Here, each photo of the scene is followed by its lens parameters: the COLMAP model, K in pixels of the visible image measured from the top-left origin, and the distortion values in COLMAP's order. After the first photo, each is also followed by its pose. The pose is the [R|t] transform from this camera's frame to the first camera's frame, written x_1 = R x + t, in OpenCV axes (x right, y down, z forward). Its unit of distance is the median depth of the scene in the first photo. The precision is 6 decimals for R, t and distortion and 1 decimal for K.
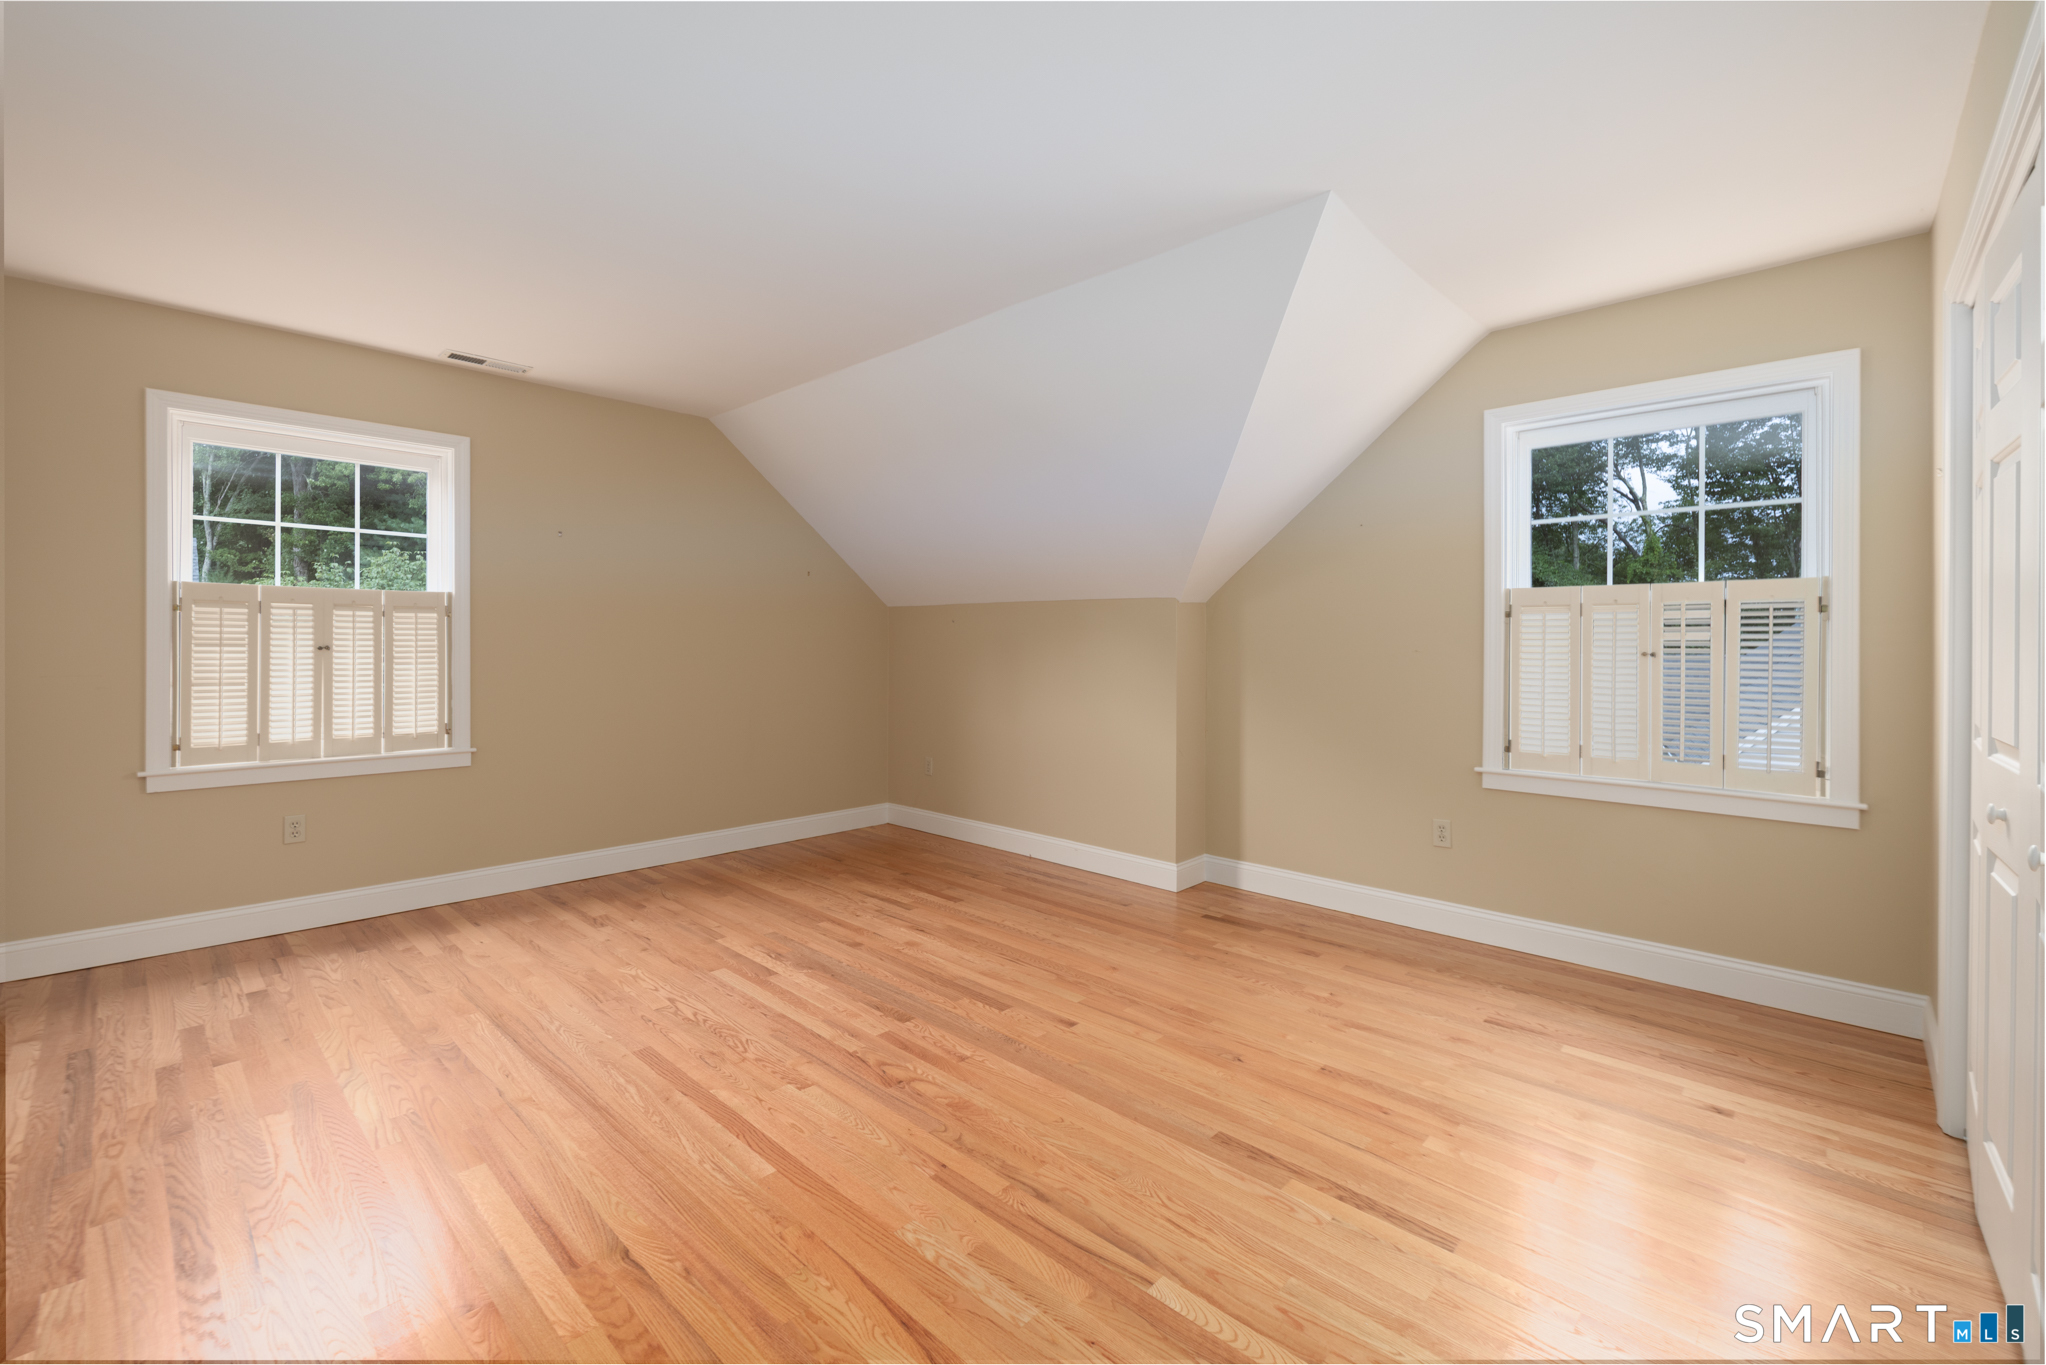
lens RADIAL K [[881.8, 0, 995.0], [0, 881.8, 642.7], [0, 0, 1]] dist [-0.002915, 0.001543]
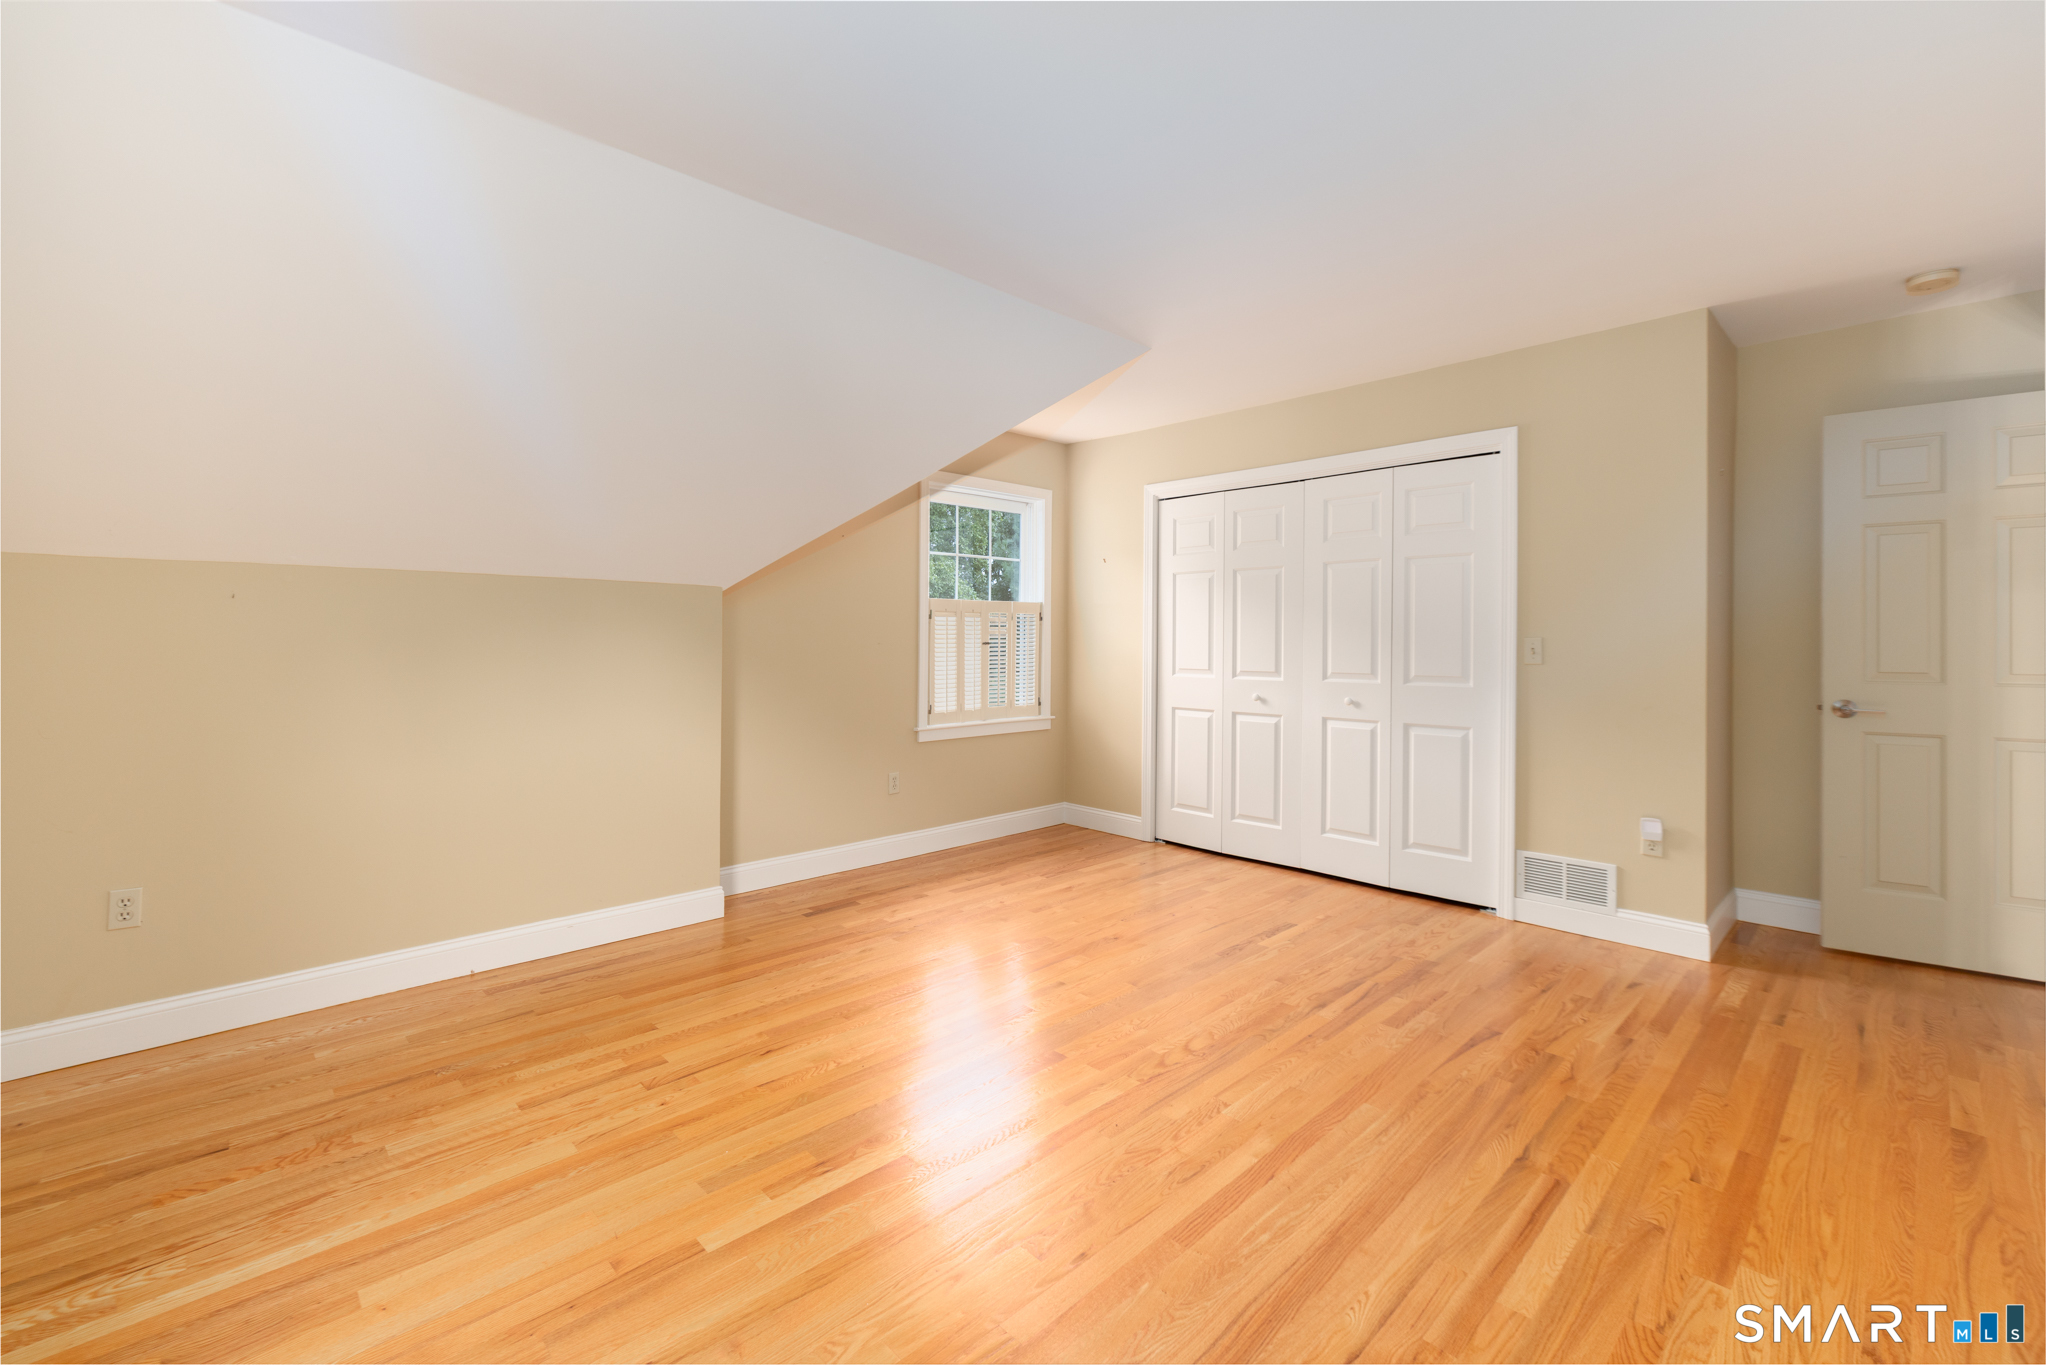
lens RADIAL K [[881.8, 0, 997.8], [0, 881.8, 634.0], [0, 0, 1]] dist [-0.002915, 0.001543]
pose [[0.023956, 0.001805, 0.999711, -0.905573], [0.001881, 0.999997, -0.001851, -0.000890], [-0.999711, 0.001925, 0.023952, 0.939246]]
